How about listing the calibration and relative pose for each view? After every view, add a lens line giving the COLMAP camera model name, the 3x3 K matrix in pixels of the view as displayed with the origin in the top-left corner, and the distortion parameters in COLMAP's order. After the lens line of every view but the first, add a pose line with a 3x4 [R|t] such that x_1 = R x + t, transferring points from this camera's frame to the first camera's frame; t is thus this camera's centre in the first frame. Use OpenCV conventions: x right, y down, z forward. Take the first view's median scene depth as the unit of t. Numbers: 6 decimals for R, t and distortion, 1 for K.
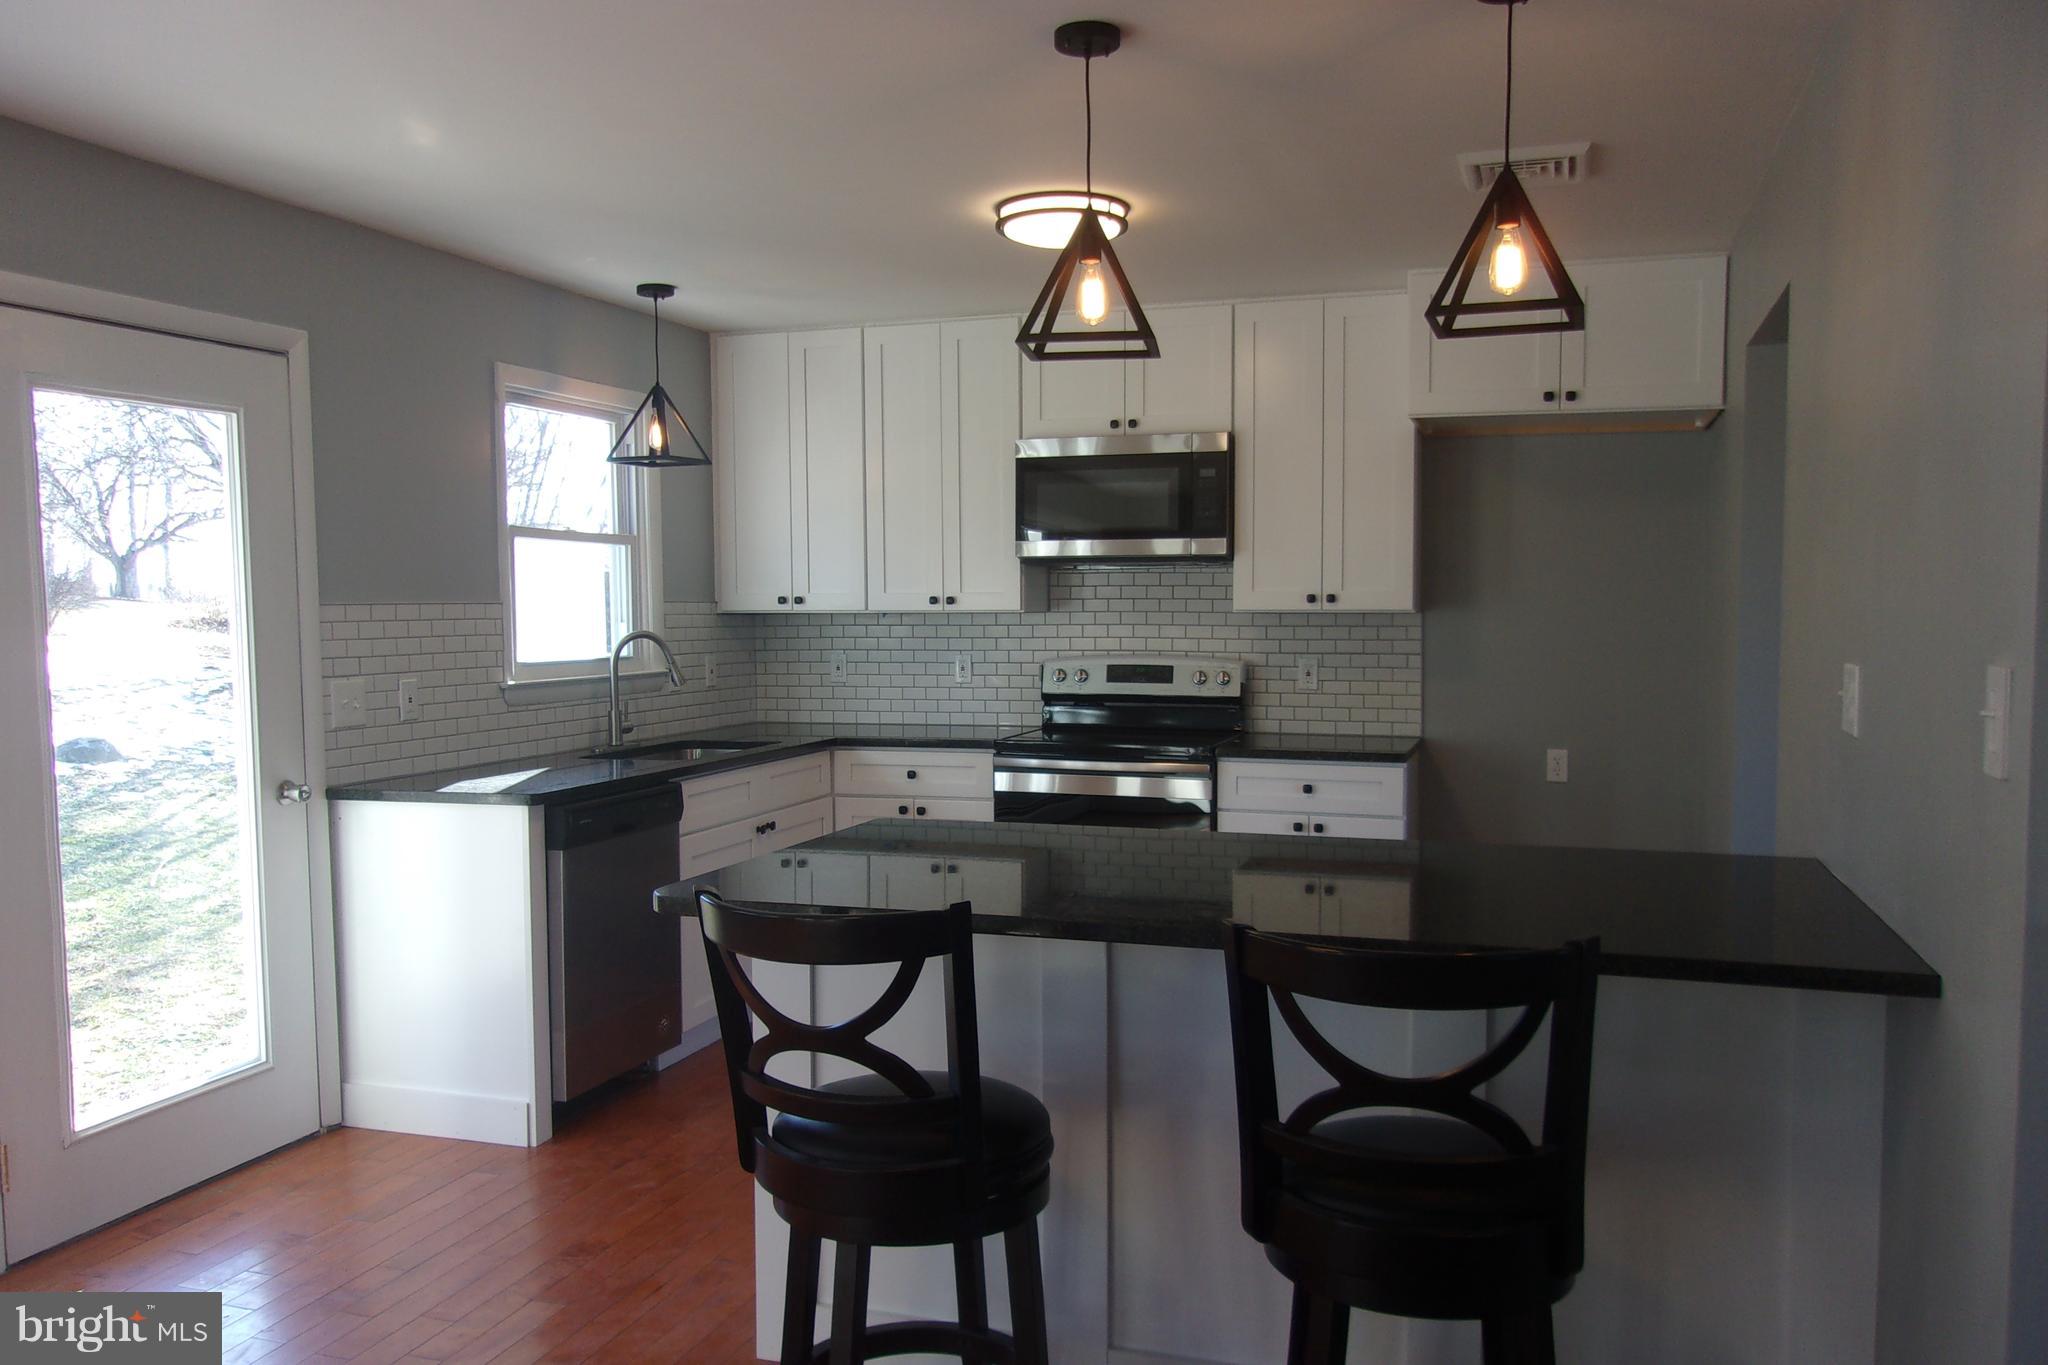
lens RADIAL K [[1596.6, 0, 1022.4], [0, 1596.6, 685.2], [0, 0, 1]] dist [-0.002283, -0.002916]
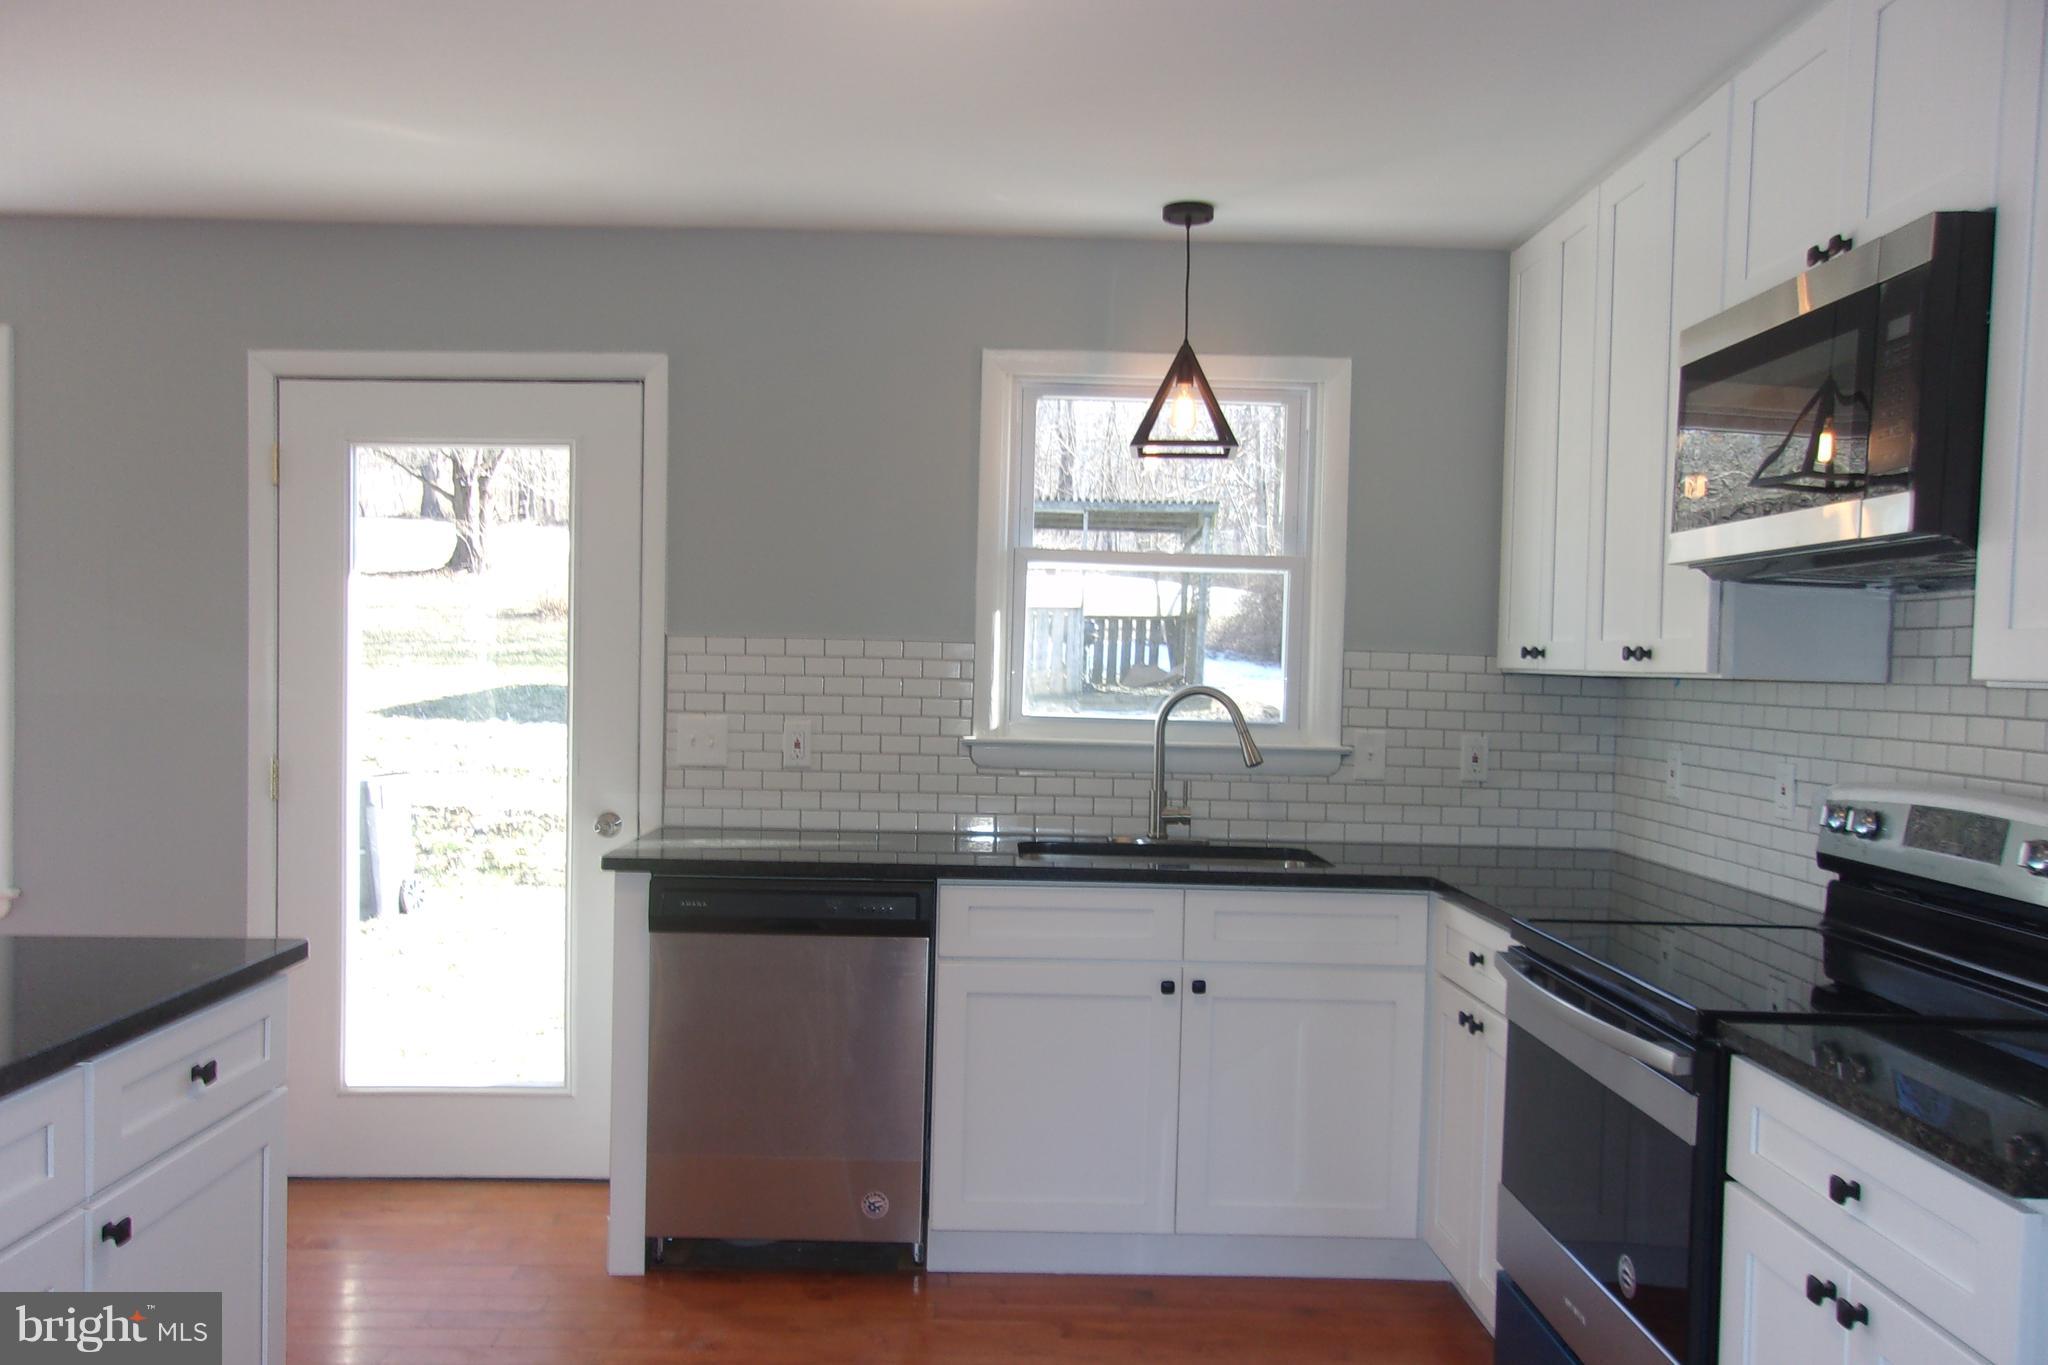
lens RADIAL K [[1613.2, 0, 1024.0], [0, 1613.2, 682.5], [0, 0, 1]] dist [-0.001072, 0.009476]
pose [[0.331672, 0.028221, -0.942973, 0.407887], [-0.077276, 0.997006, 0.002658, -0.030336], [0.940224, 0.071987, 0.332860, 0.652317]]
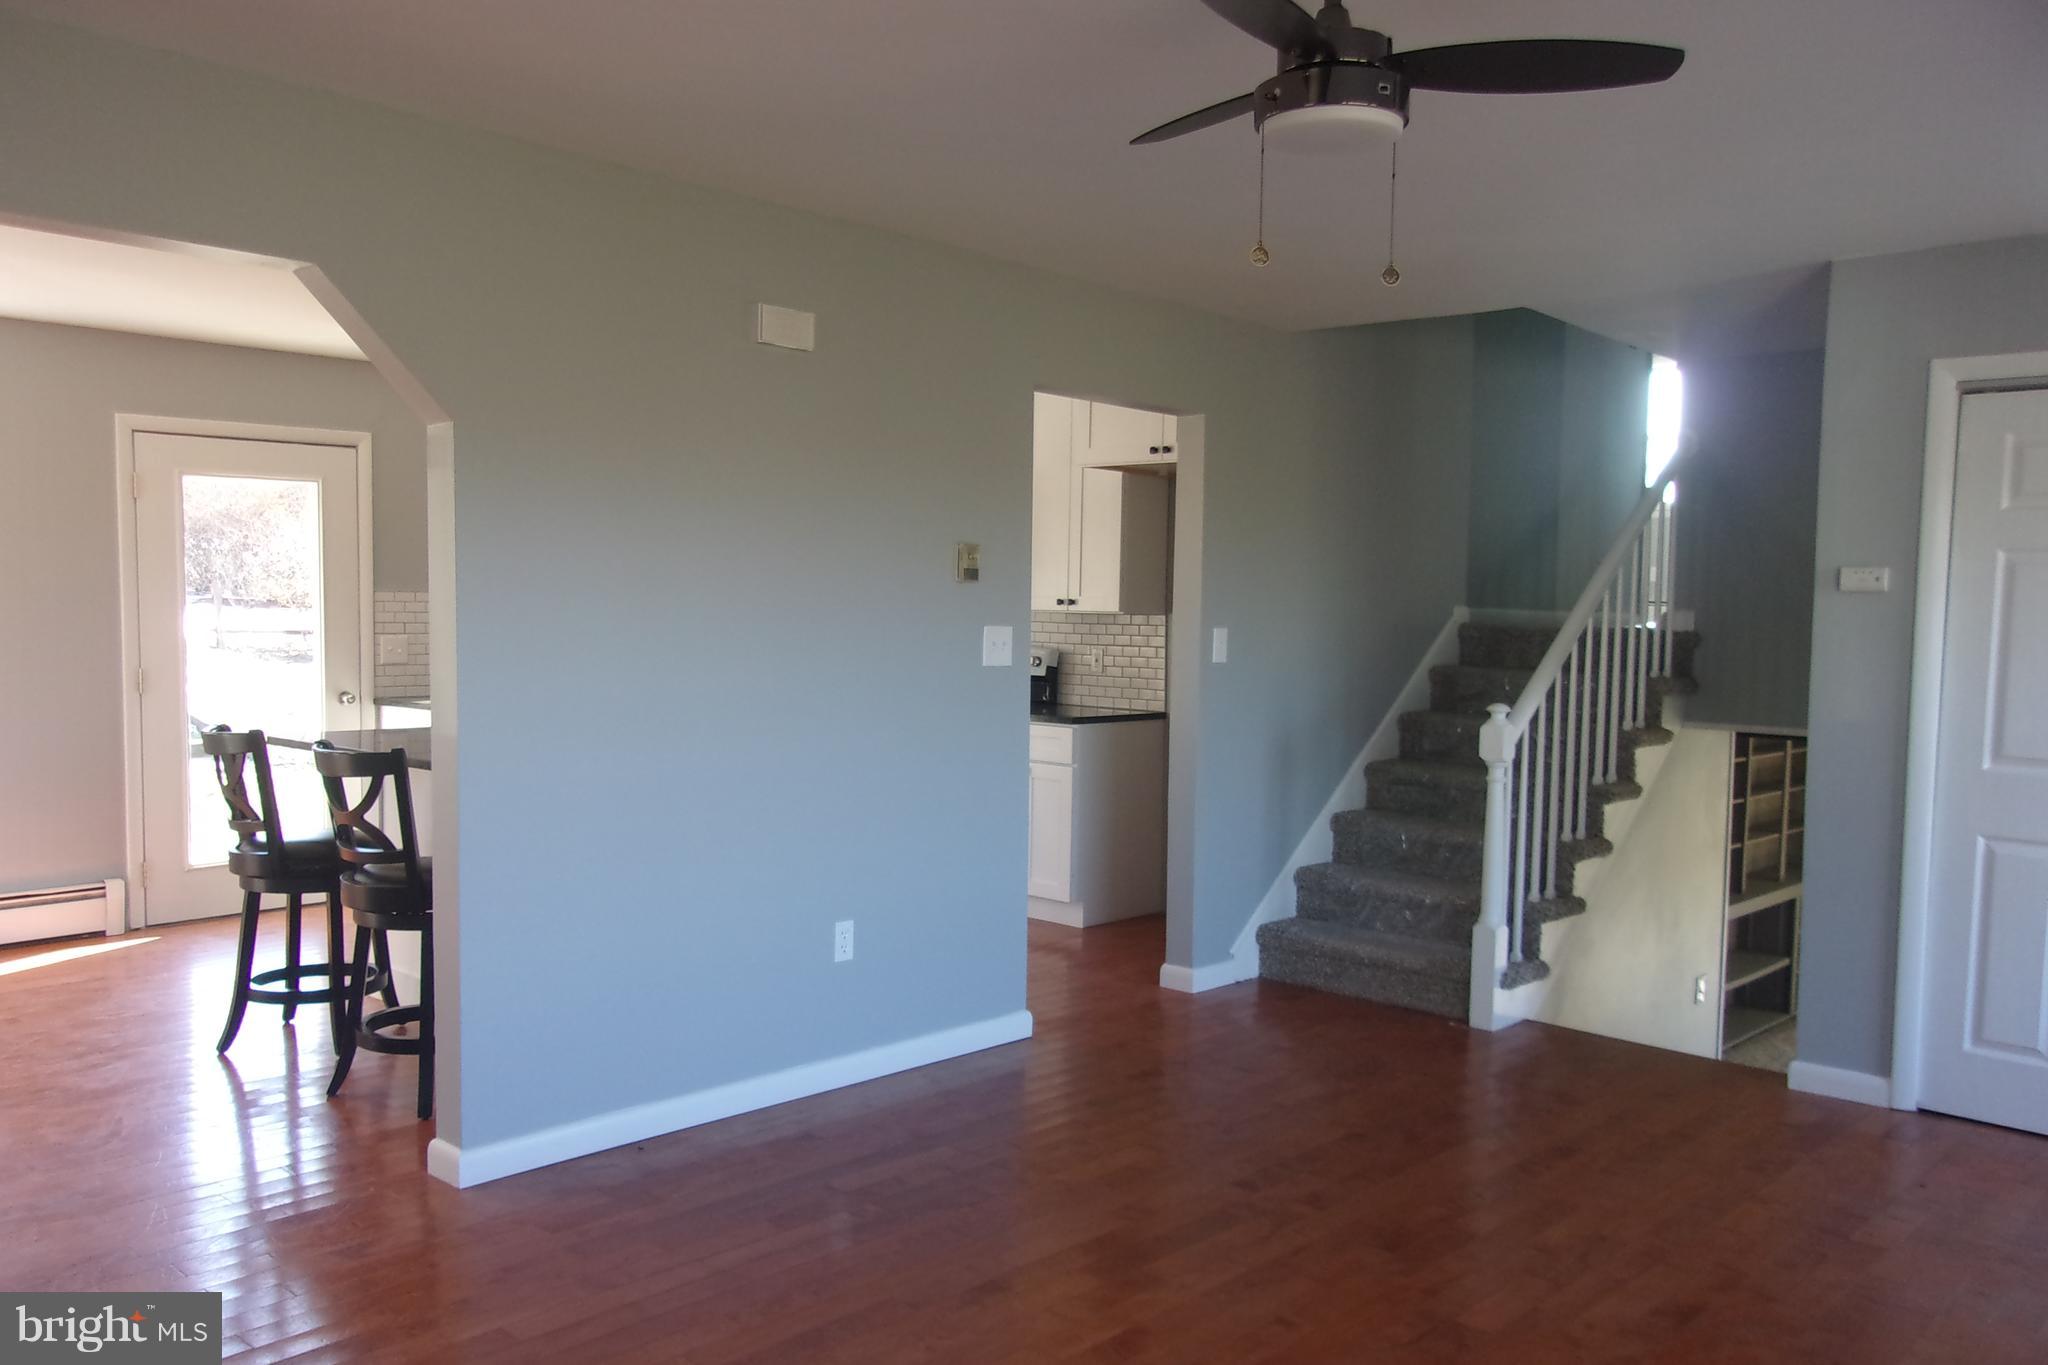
lens RADIAL K [[1579.0, 0, 1071.6], [0, 1579.0, 692.9], [0, 0, 1]] dist [-0.008637, -0.003505]
pose [[0.920707, 0.042715, -0.387909, 0.677494], [-0.042596, 0.999053, 0.008908, 0.008915], [0.387922, 0.008322, 0.921655, -0.201156]]
